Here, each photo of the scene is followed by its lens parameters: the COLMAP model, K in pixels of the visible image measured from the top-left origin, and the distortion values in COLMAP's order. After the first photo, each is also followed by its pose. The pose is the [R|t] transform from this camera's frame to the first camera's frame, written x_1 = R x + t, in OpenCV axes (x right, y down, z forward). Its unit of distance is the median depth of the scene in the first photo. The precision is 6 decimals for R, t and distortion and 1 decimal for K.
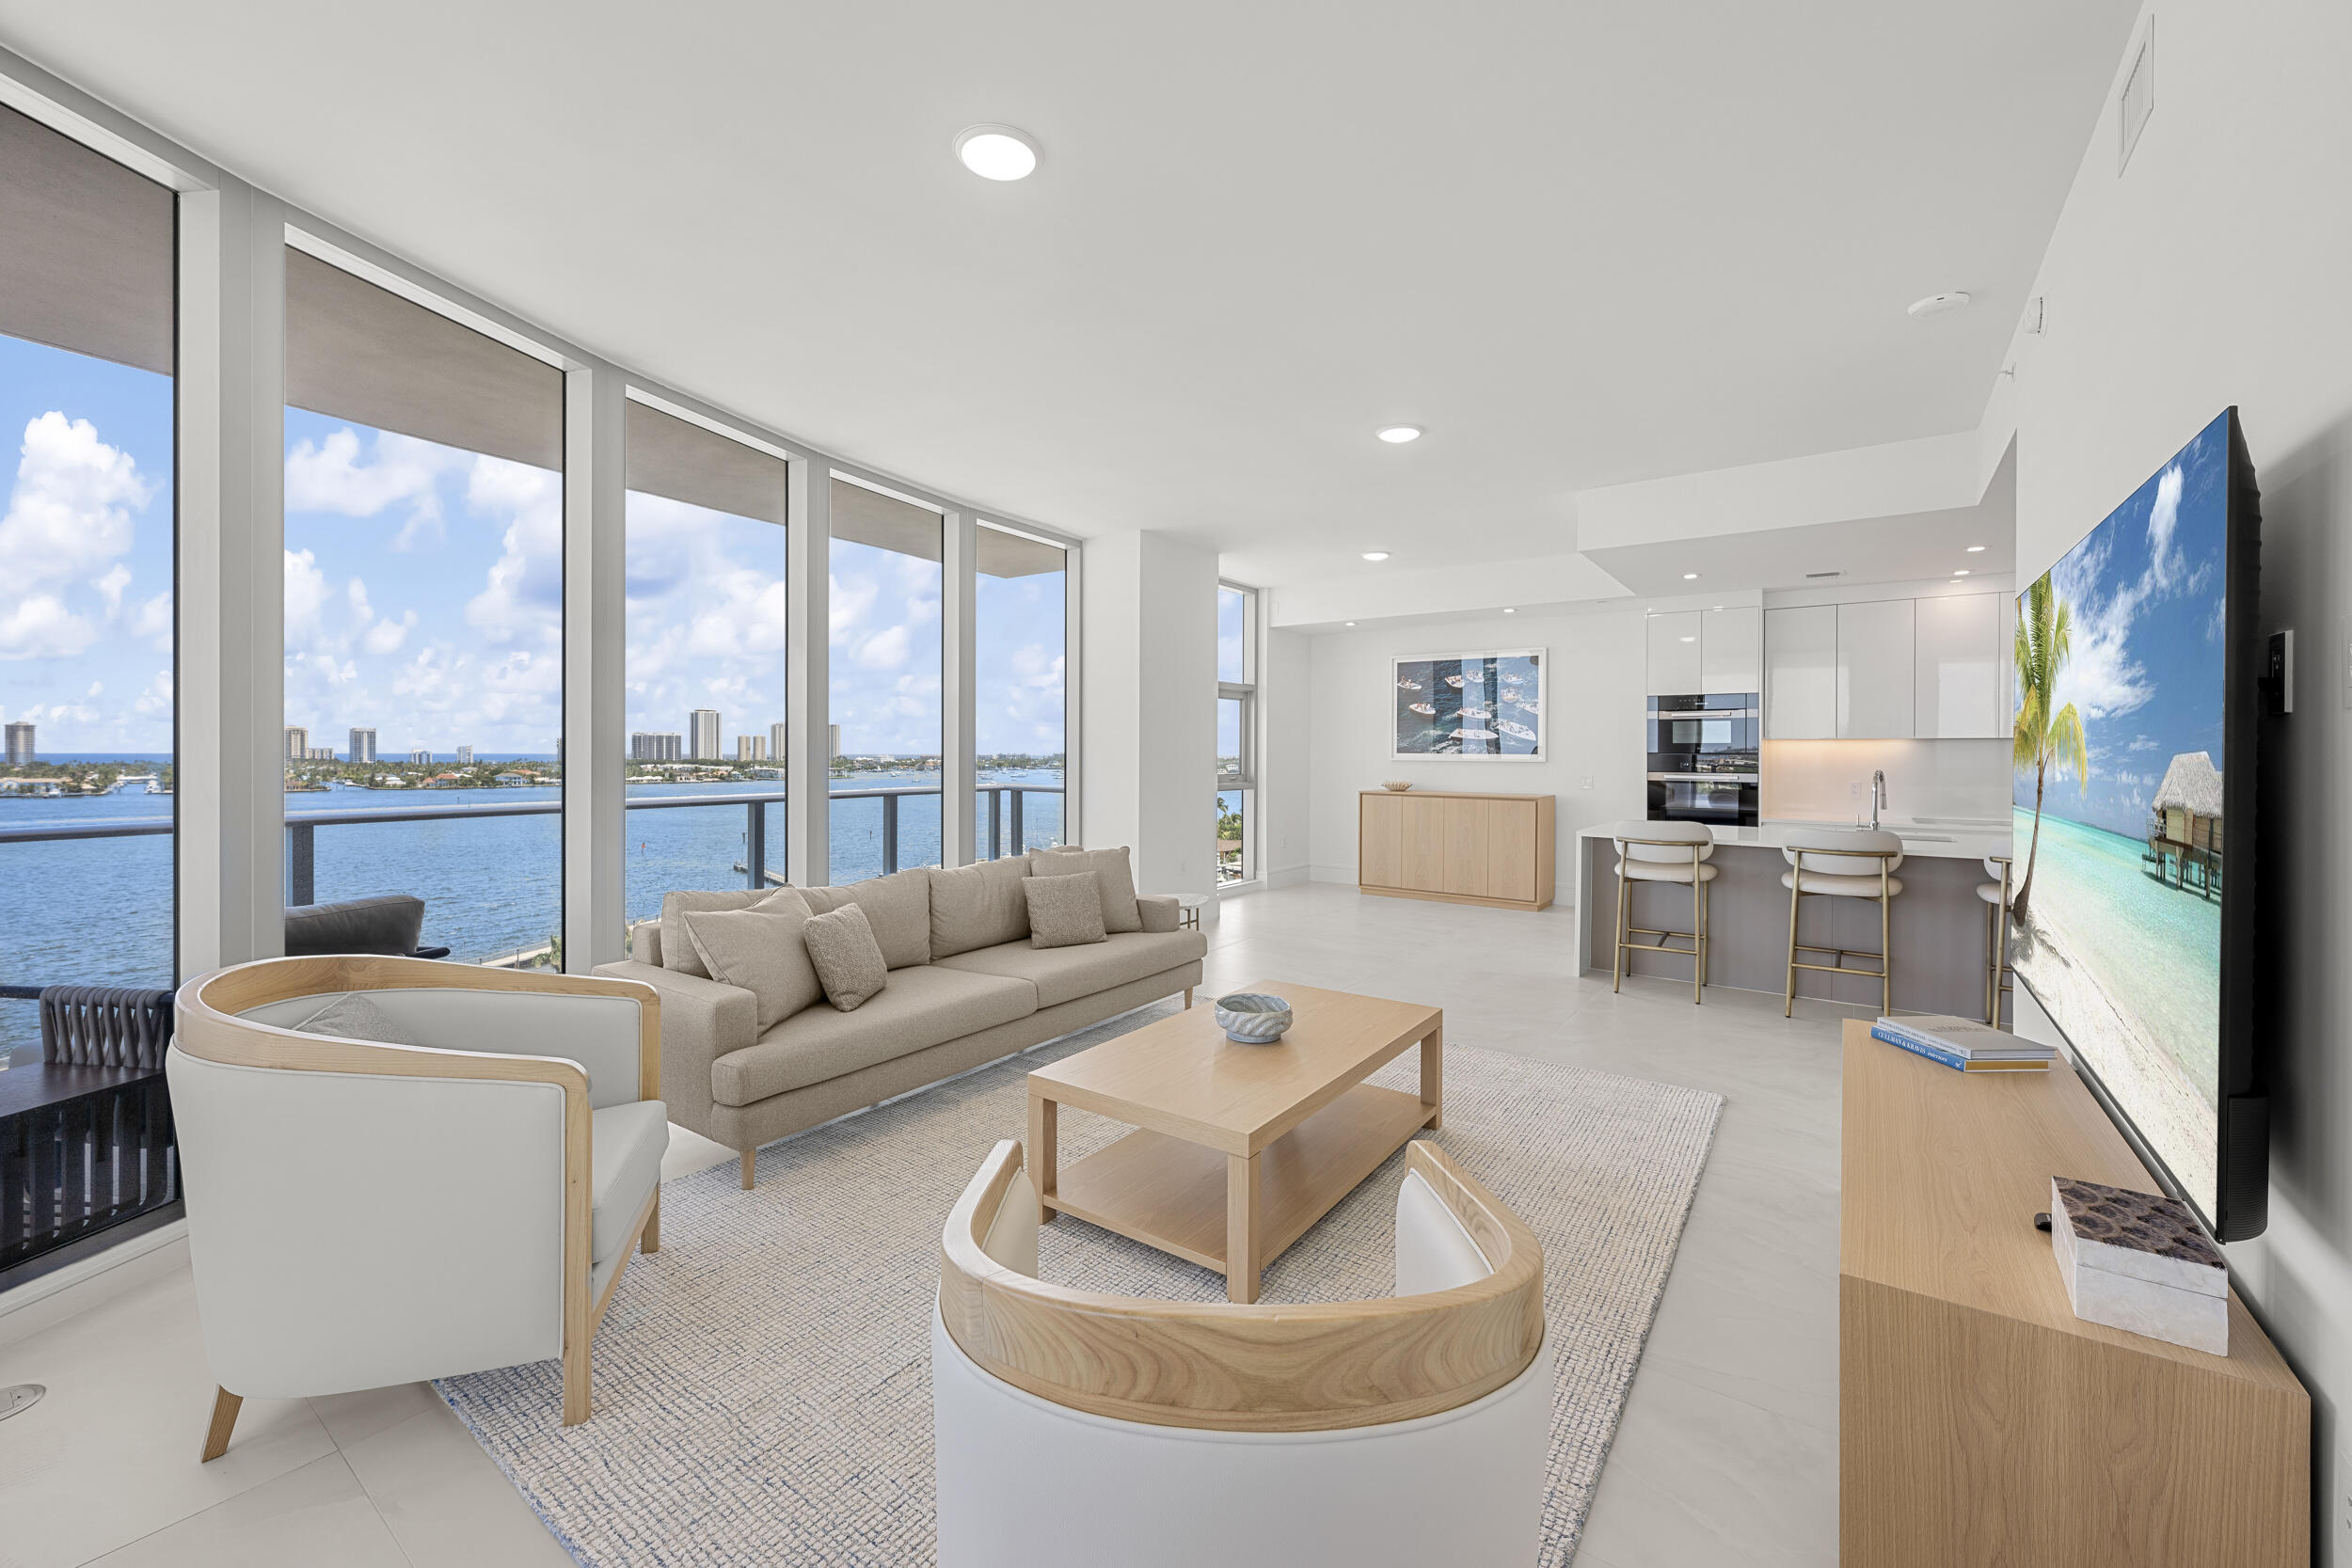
lens RADIAL K [[924.6, 0, 1180.4], [0, 924.6, 755.4], [0, 0, 1]] dist [0.000056, 0.000144]
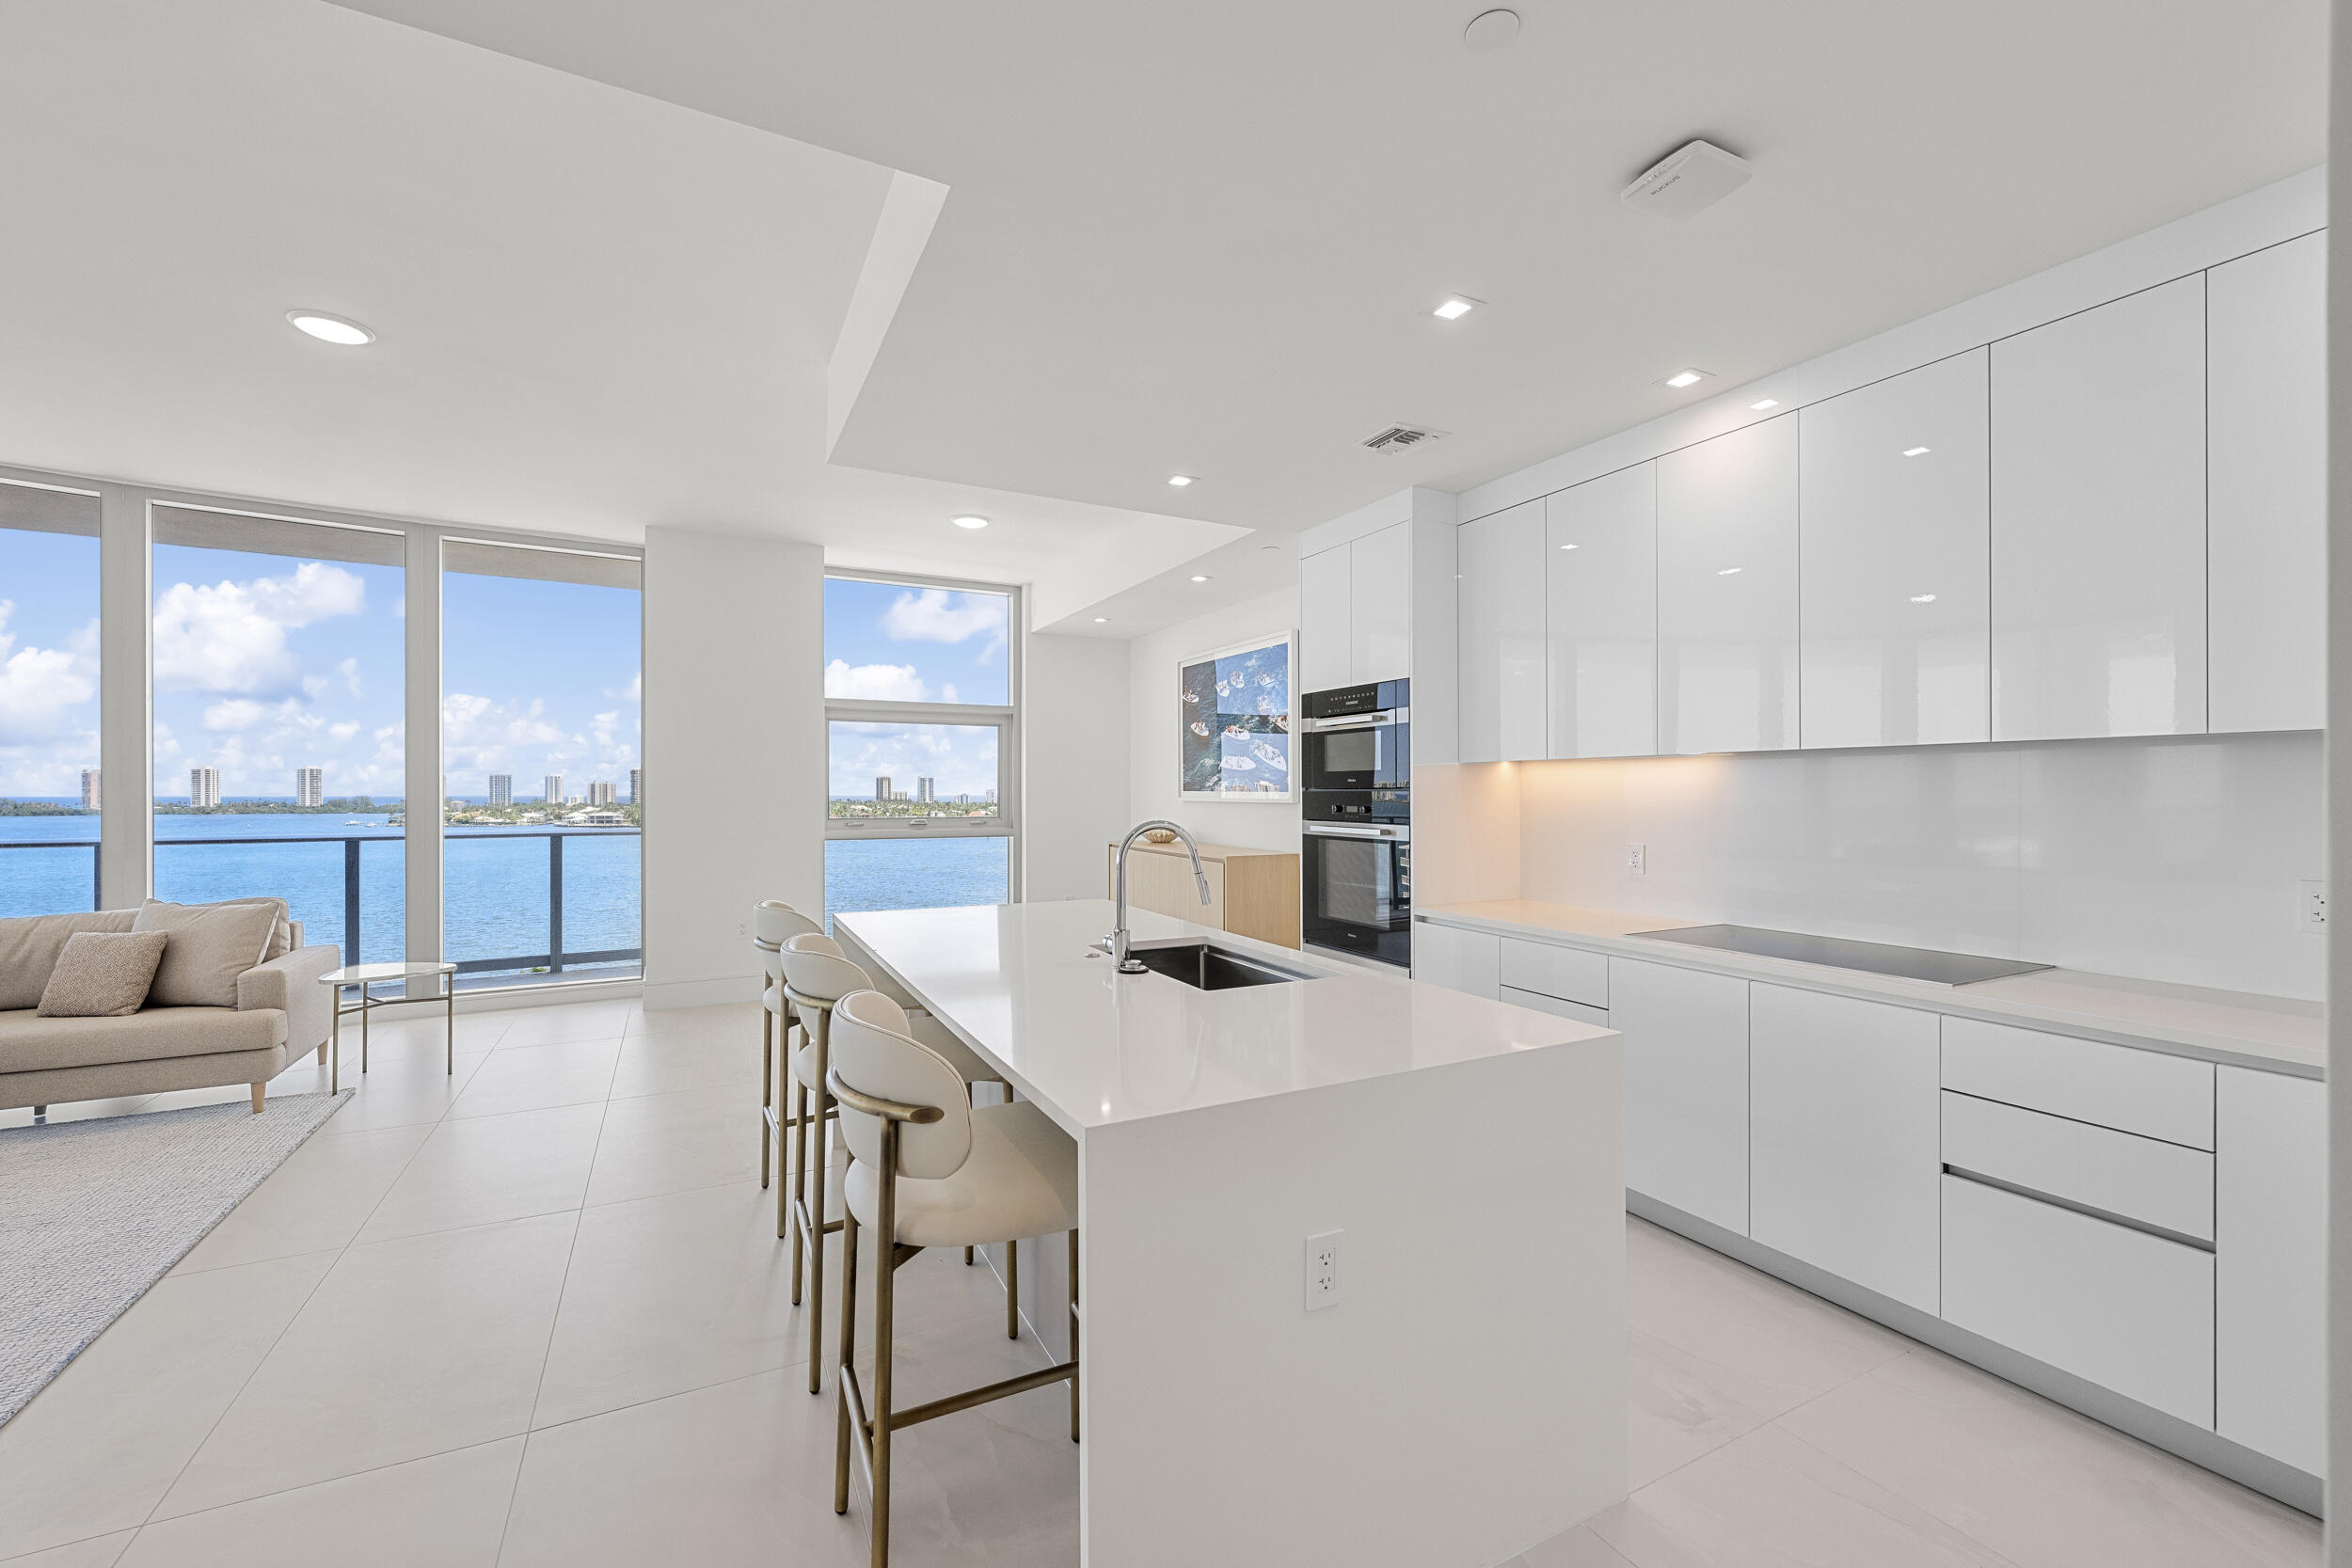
lens RADIAL K [[936.7, 0, 1180.6], [0, 936.7, 795.2], [0, 0, 1]] dist [-0.002802, -0.000043]
pose [[0.895678, -0.001157, -0.444701, 0.707510], [0.000480, 0.999999, -0.001636, 0.002893], [0.444702, 0.001251, 0.895678, 0.415644]]
